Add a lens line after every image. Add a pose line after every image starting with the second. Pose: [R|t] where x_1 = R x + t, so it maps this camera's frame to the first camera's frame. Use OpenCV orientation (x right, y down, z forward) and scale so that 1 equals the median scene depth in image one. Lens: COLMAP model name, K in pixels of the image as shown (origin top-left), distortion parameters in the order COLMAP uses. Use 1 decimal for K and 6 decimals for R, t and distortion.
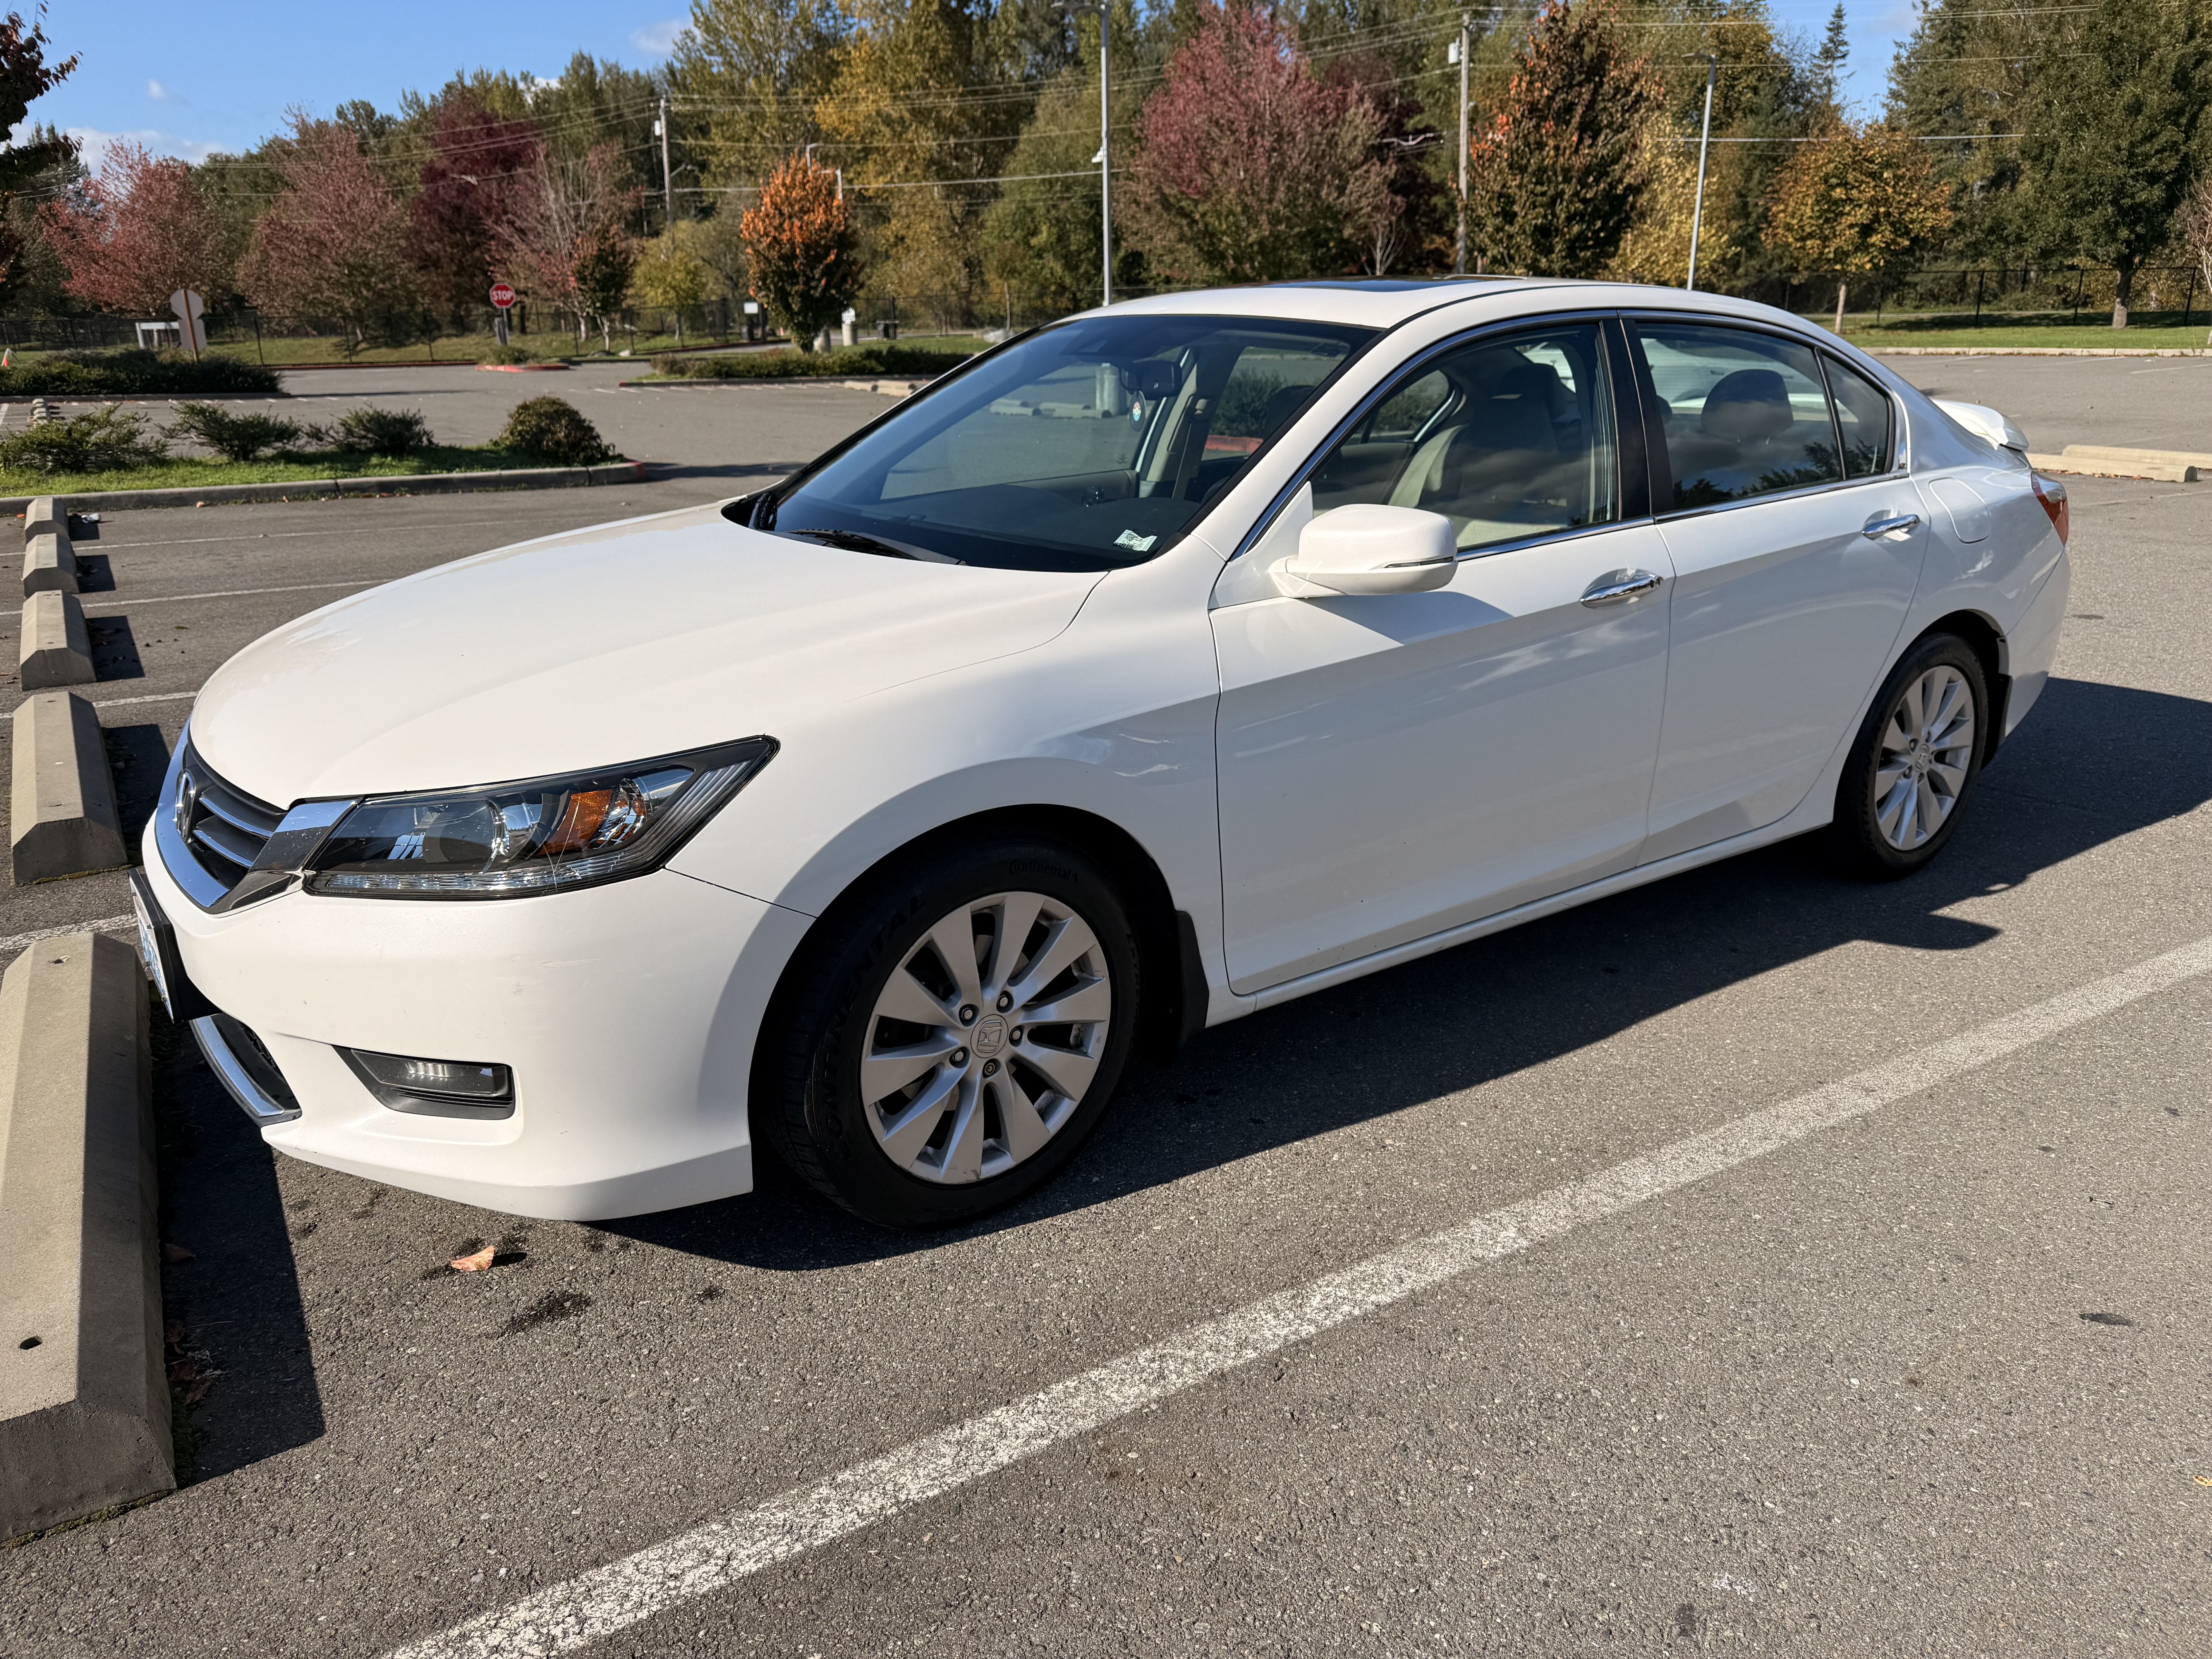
lens RADIAL K [[1570.6, 0, 1106.0], [0, 1570.6, 829.5], [0, 0, 1]] dist [0.070448, -0.128027]
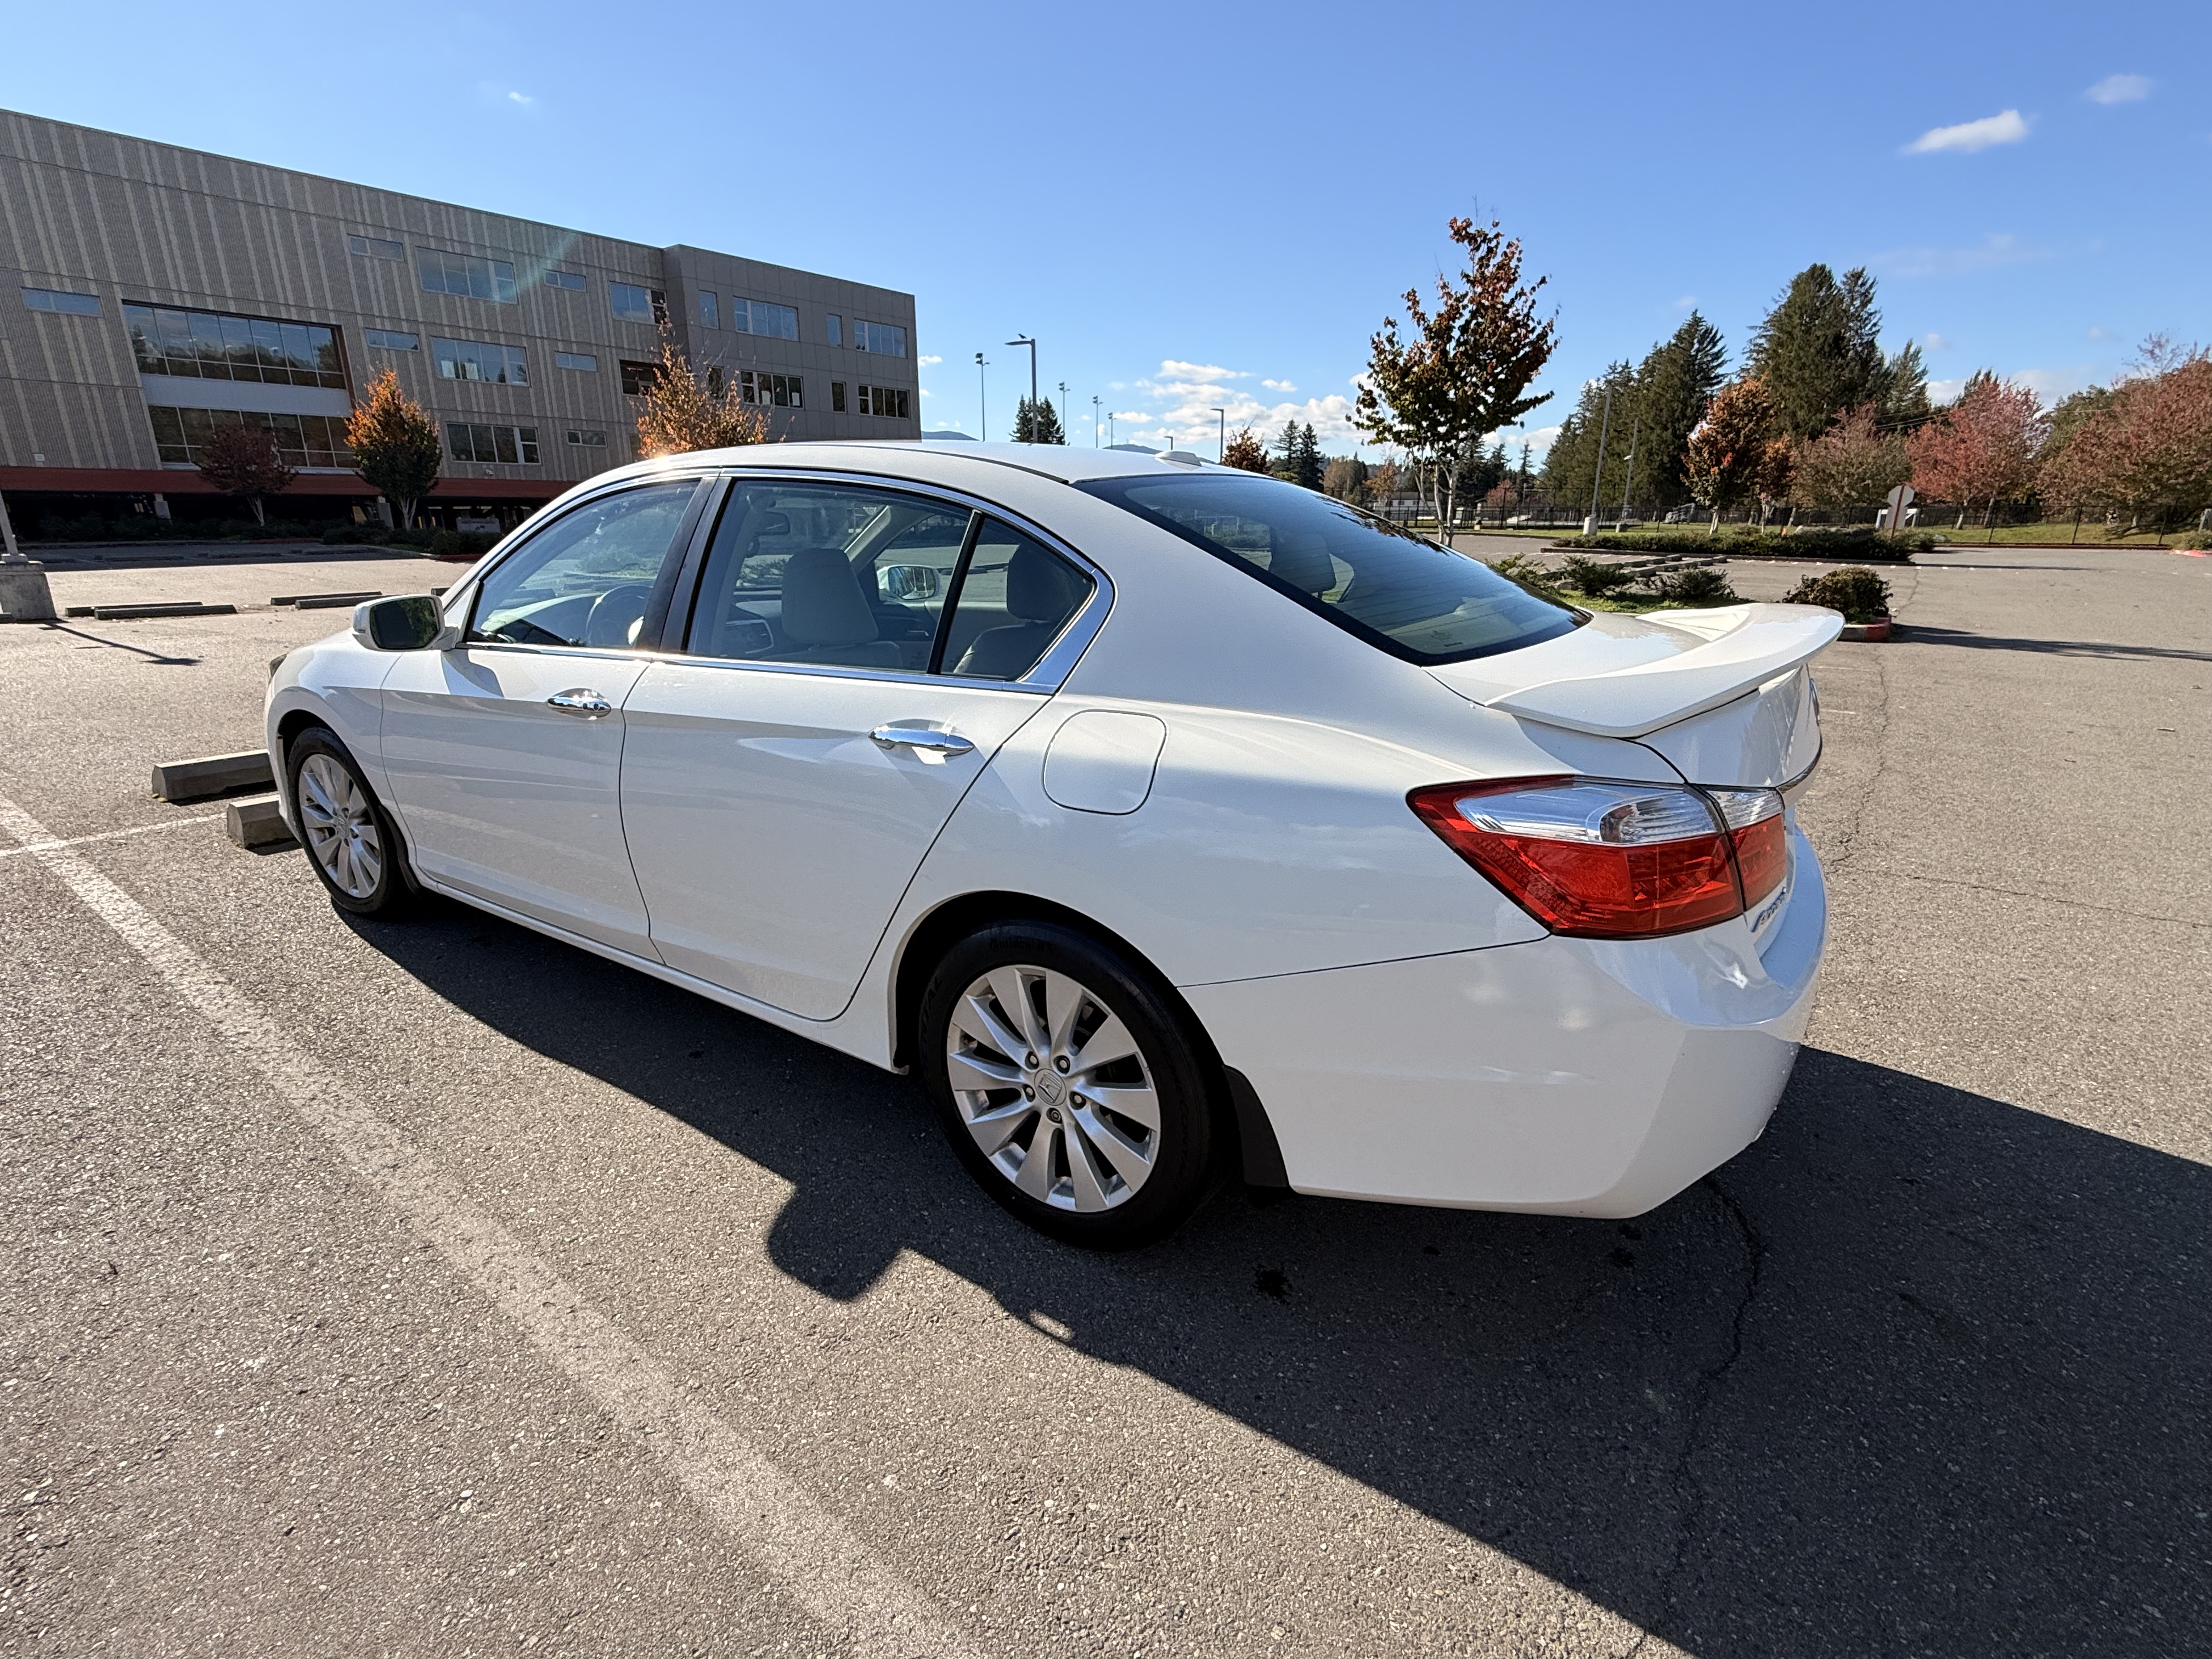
lens RADIAL K [[1045.6, 0, 1103.1], [0, 1045.6, 830.4], [0, 0, 1]] dist [-0.000264, -0.001092]
pose [[0.349031, 0.282880, -0.893396, 0.077901], [-0.294729, 0.938110, 0.181893, -0.021035], [0.889557, 0.199824, 0.410803, 0.068828]]
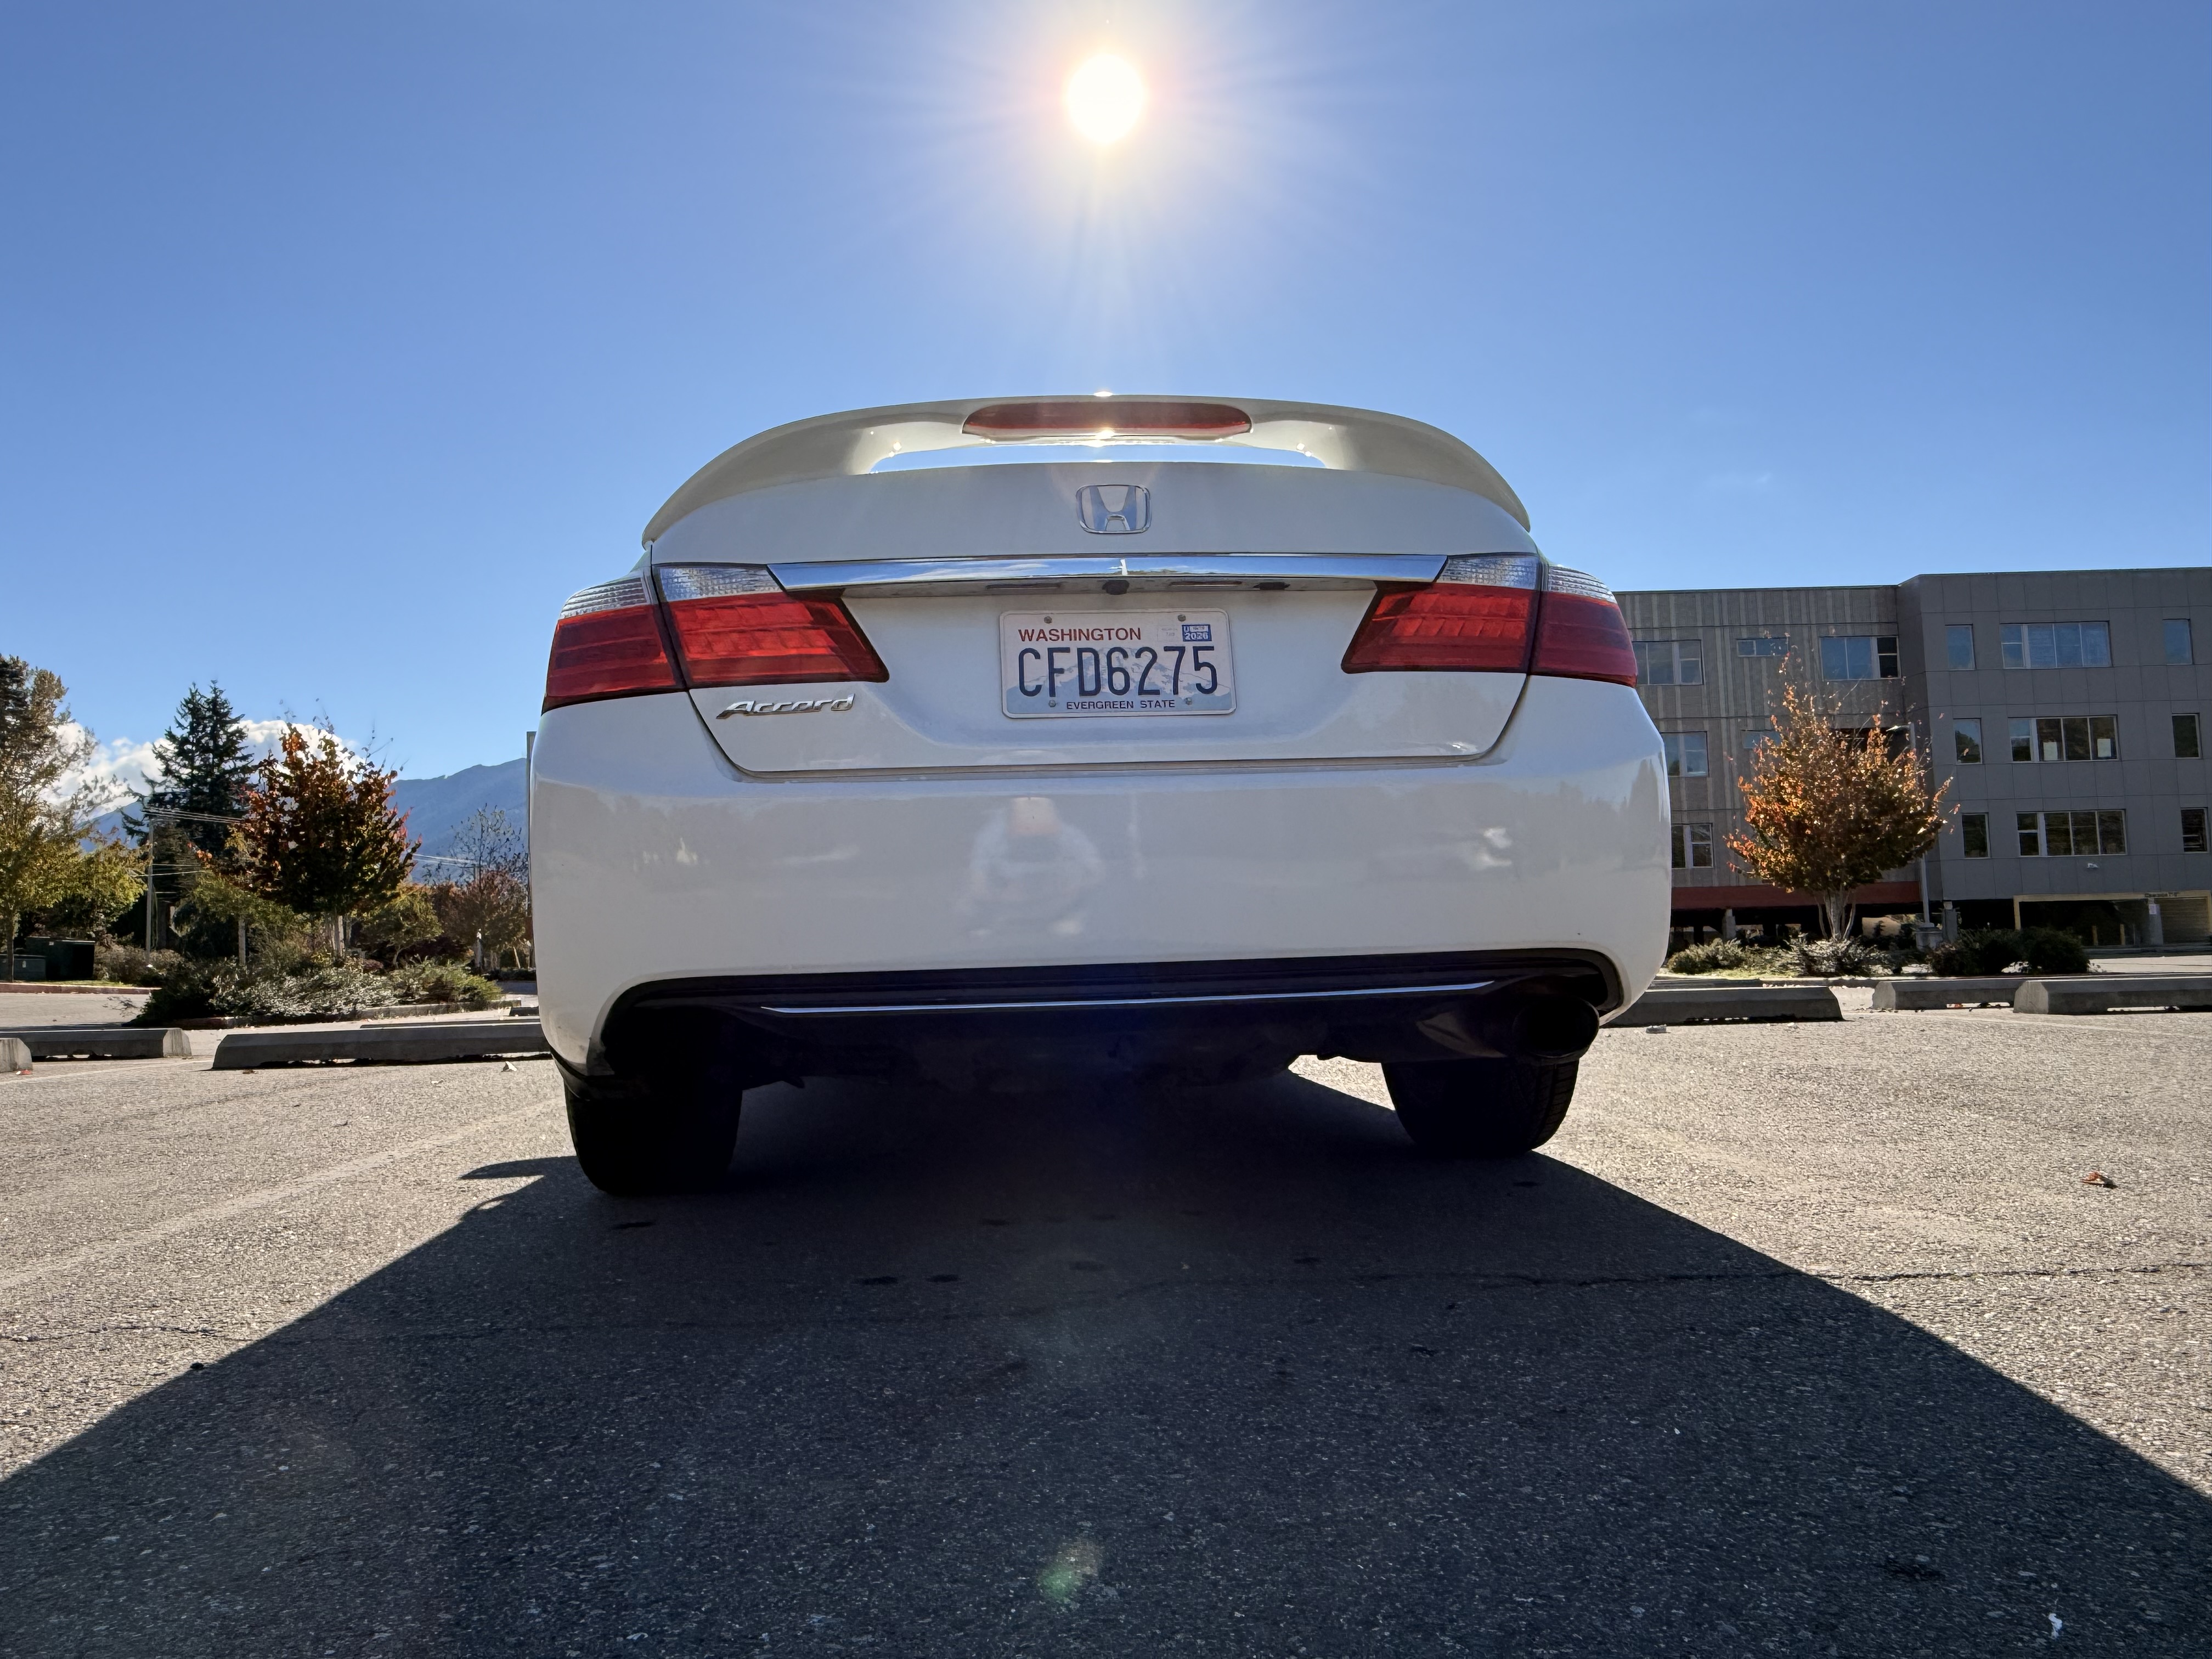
lens RADIAL K [[1480.3, 0, 1088.8], [0, 1480.3, 830.0], [0, 0, 1]] dist [-0.003112, -0.002034]
pose [[-0.523433, -0.050694, -0.850558, 0.085684], [-0.228081, 0.970137, 0.082540, -0.020710], [0.820973, 0.237201, -0.519364, 0.130967]]
